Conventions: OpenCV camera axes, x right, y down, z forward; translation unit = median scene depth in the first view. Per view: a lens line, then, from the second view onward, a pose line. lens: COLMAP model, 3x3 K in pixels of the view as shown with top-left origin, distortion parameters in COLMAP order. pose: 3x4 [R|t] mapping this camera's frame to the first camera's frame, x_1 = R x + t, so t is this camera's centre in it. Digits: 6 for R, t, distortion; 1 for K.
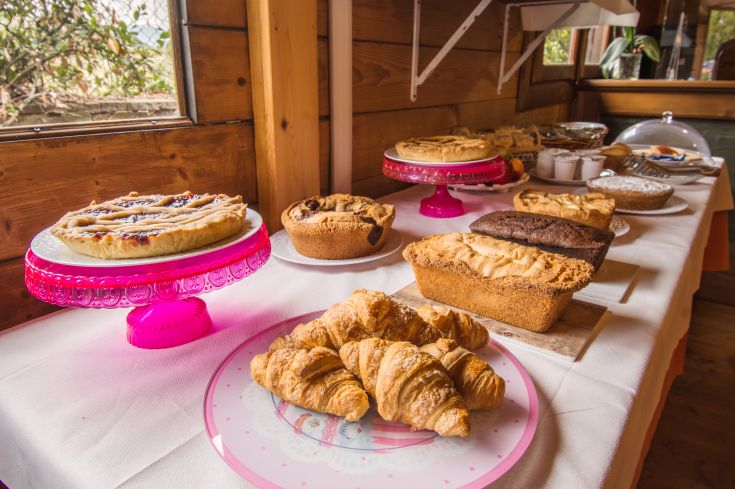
lens RADIAL K [[505.9, 0, 367.5], [0, 505.9, 244.5], [0, 0, 1]] dist [-0.002763, -0.004482]
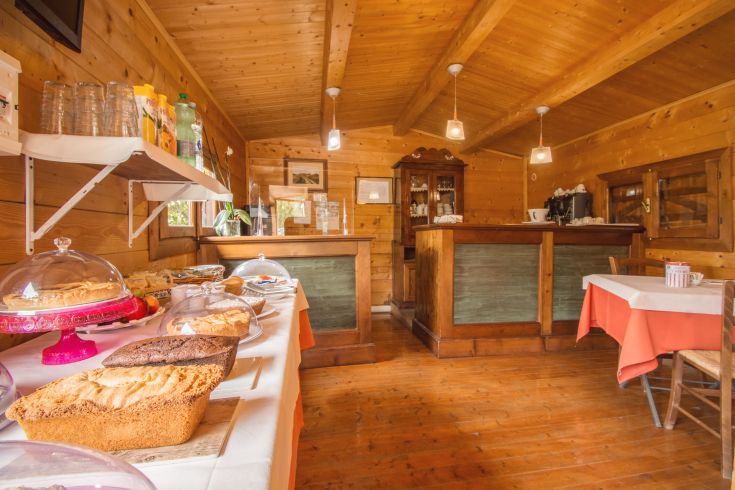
lens RADIAL K [[345.8, 0, 390.4], [0, 345.8, 241.7], [0, 0, 1]] dist [0.007180, -0.019030]
pose [[0.641729, -0.023569, 0.766570, 0.039232], [0.257683, 0.948046, -0.186569, 0.009798], [-0.722346, 0.317259, 0.614461, 0.050509]]
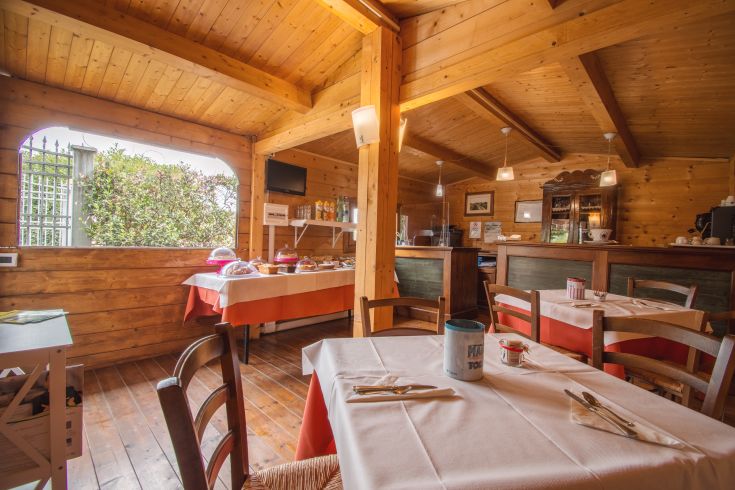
lens RADIAL K [[345.8, 0, 390.4], [0, 345.8, 241.7], [0, 0, 1]] dist [0.007180, -0.019030]
pose [[0.996197, 0.020901, -0.084587, 1.385466], [-0.046748, 0.947457, -0.316448, 0.664589], [0.073529, 0.319199, 0.944831, -2.060530]]
